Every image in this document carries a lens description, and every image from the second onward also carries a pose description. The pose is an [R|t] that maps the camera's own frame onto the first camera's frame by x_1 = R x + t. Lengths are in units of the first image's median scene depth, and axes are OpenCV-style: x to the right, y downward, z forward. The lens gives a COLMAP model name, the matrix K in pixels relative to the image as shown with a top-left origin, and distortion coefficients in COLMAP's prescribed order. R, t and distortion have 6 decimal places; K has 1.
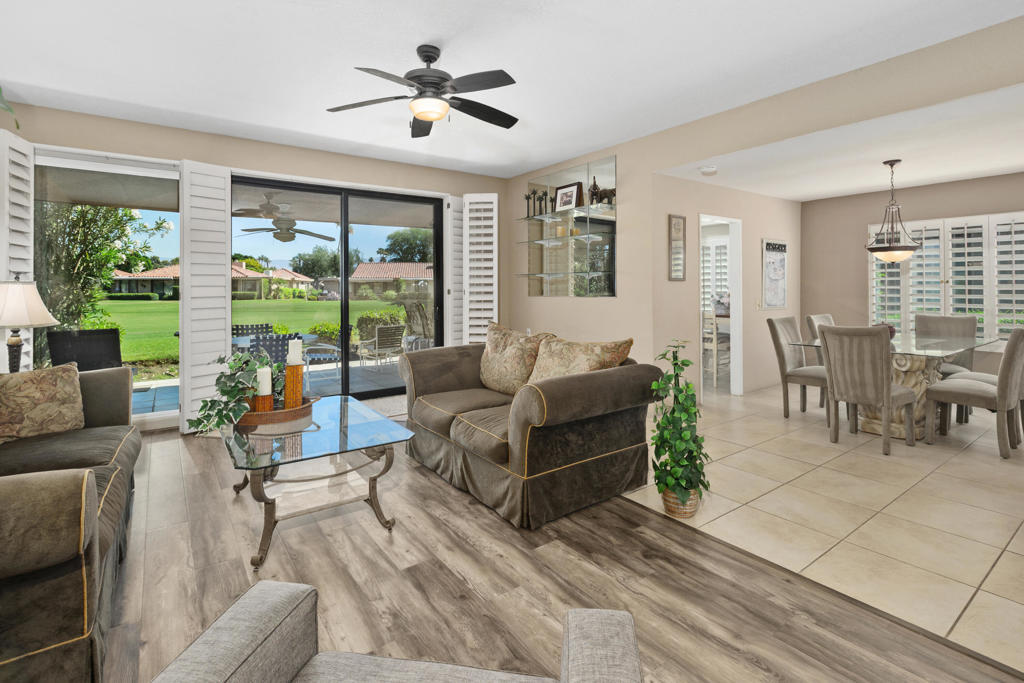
lens RADIAL K [[484.9, 0, 513.0], [0, 484.9, 283.7], [0, 0, 1]] dist [-0.001554, -0.000162]
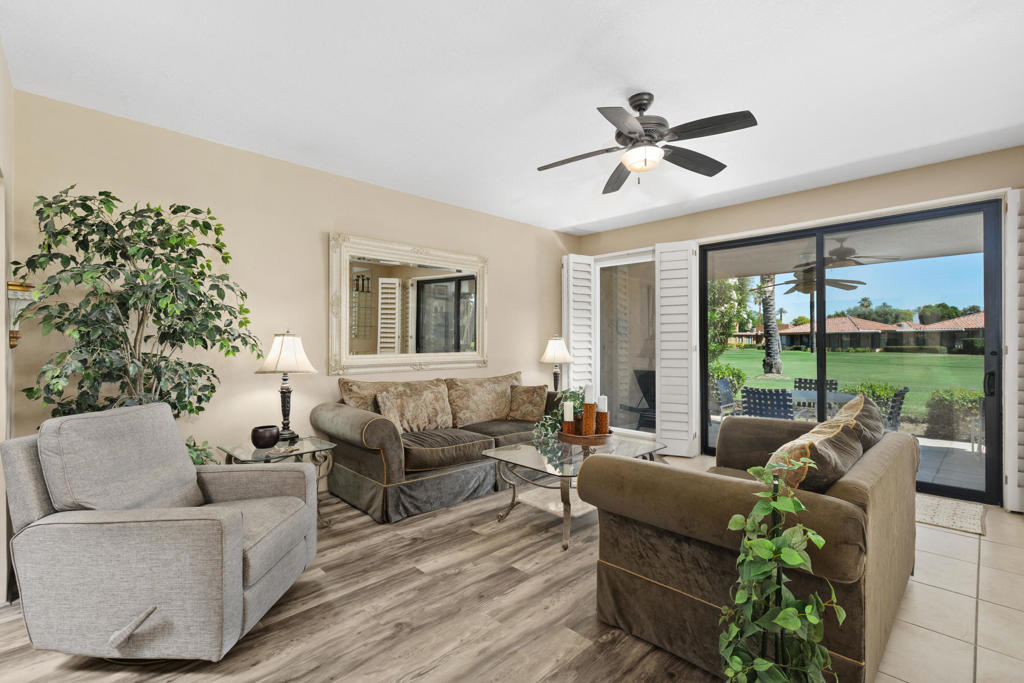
lens RADIAL K [[464.2, 0, 512.0], [0, 464.2, 341.5], [0, 0, 1]] dist [0.001232, 0.000139]
pose [[0.141570, 0.002953, -0.989924, 0.632634], [0.008397, 0.999956, 0.004183, -0.002548], [0.989893, -0.008905, 0.141539, 0.541057]]
